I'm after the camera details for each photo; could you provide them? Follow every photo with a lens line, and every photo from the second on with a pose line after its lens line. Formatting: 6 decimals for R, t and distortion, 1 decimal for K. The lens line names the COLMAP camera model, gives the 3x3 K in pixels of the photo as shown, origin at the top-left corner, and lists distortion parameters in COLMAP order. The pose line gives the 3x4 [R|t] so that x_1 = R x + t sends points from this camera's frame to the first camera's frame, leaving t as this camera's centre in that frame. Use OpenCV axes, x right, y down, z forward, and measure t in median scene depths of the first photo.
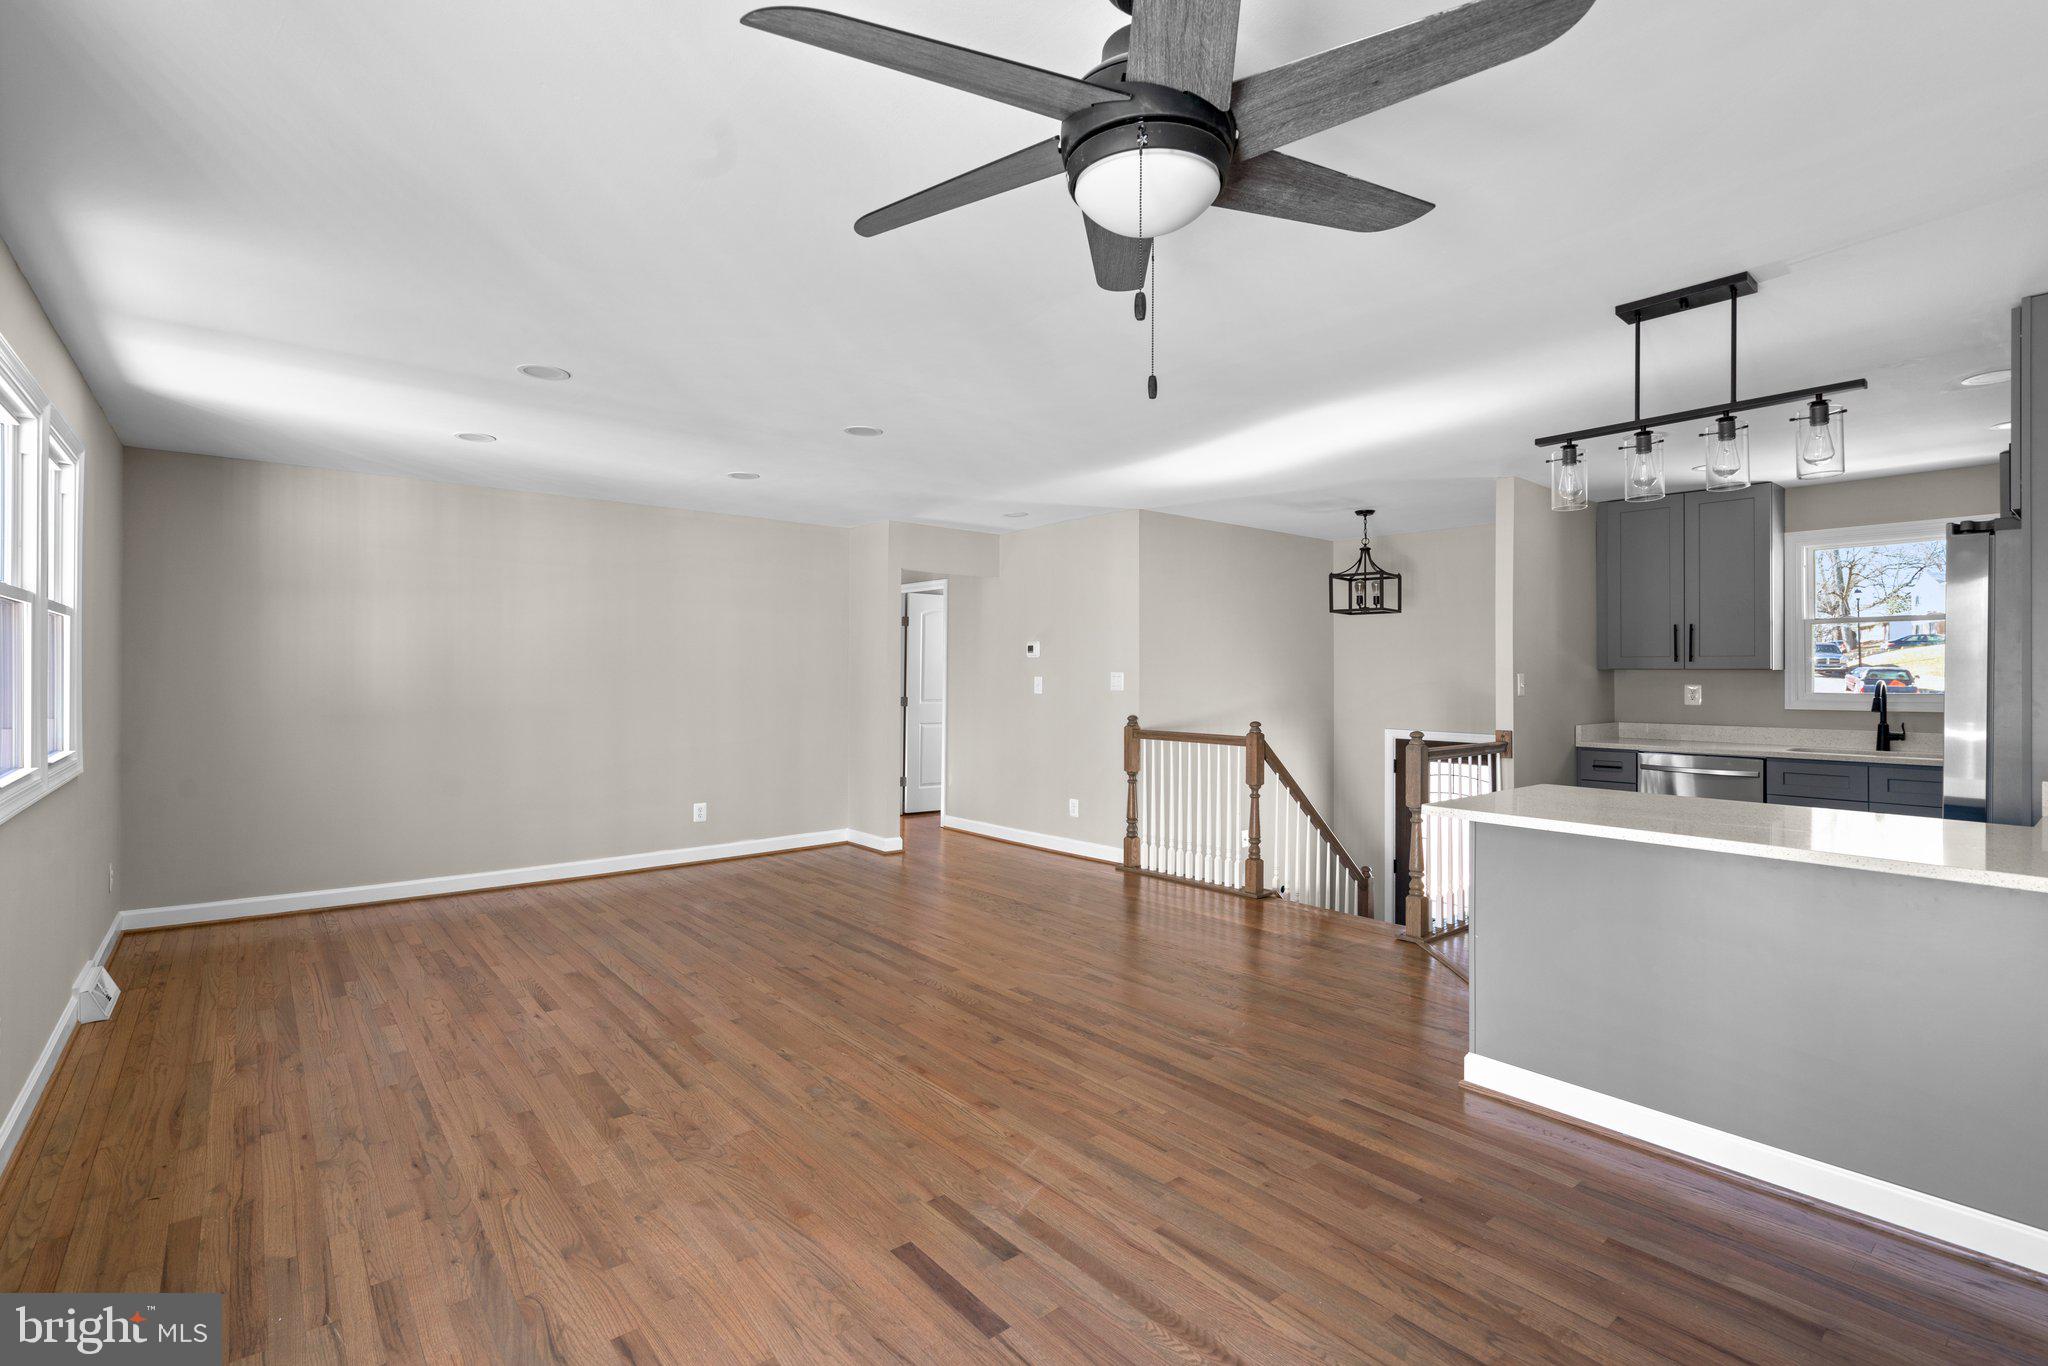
lens RADIAL K [[937.2, 0, 1030.3], [0, 937.2, 685.0], [0, 0, 1]] dist [-0.008569, 0.003564]
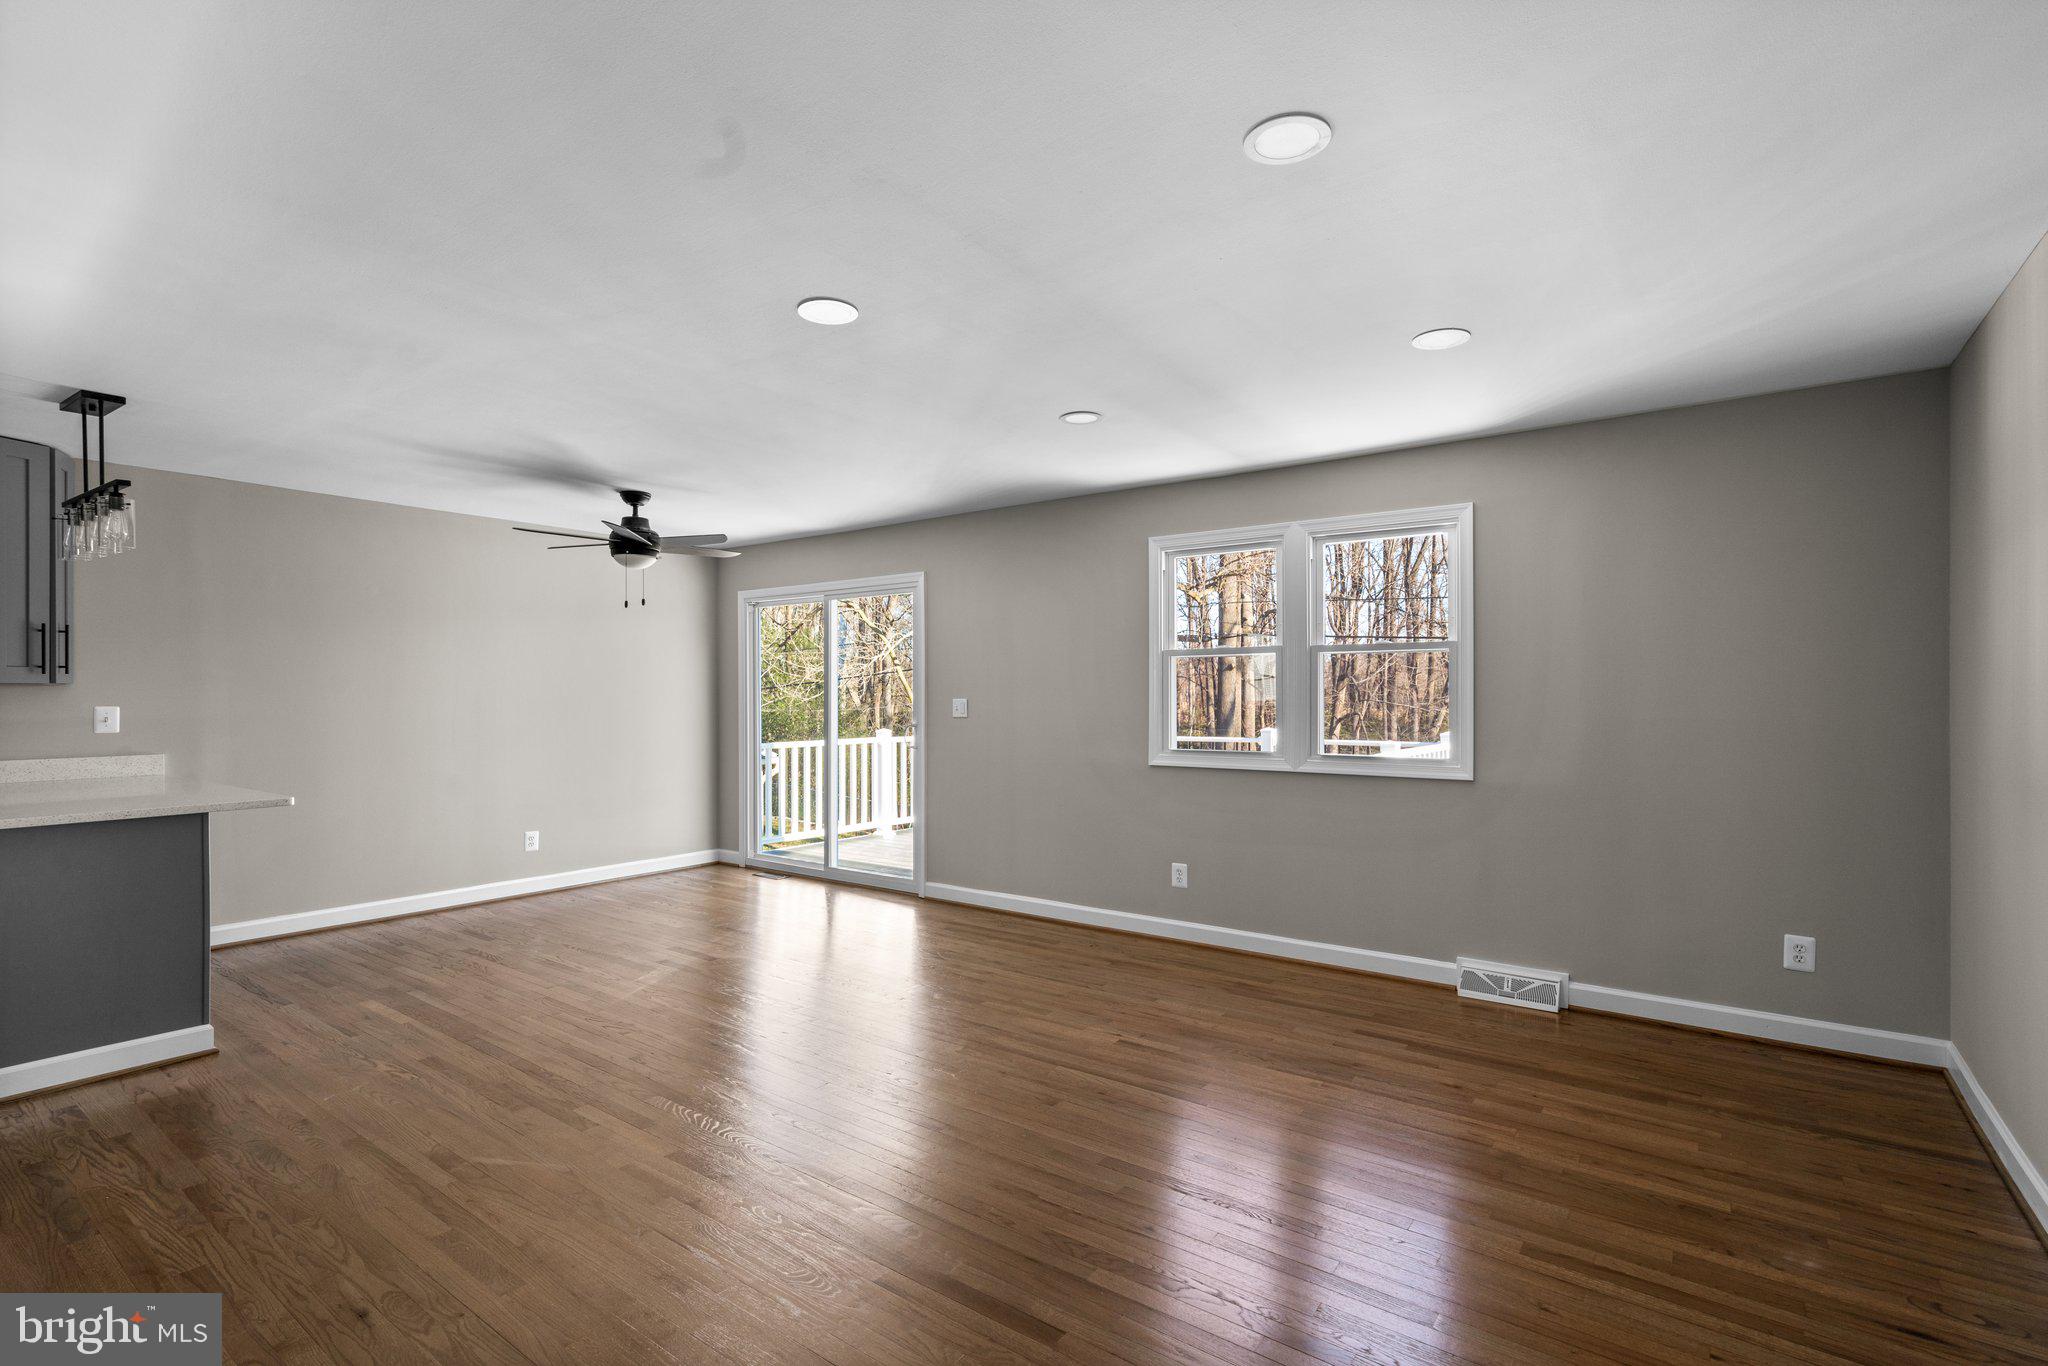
lens RADIAL K [[937.2, 0, 1010.3], [0, 937.2, 700.0], [0, 0, 1]] dist [-0.008569, 0.003564]
pose [[-0.973291, -0.001516, -0.229570, -0.186000], [-0.005700, 0.999829, 0.017566, -0.022503], [0.229505, 0.018406, -0.973134, 1.973074]]
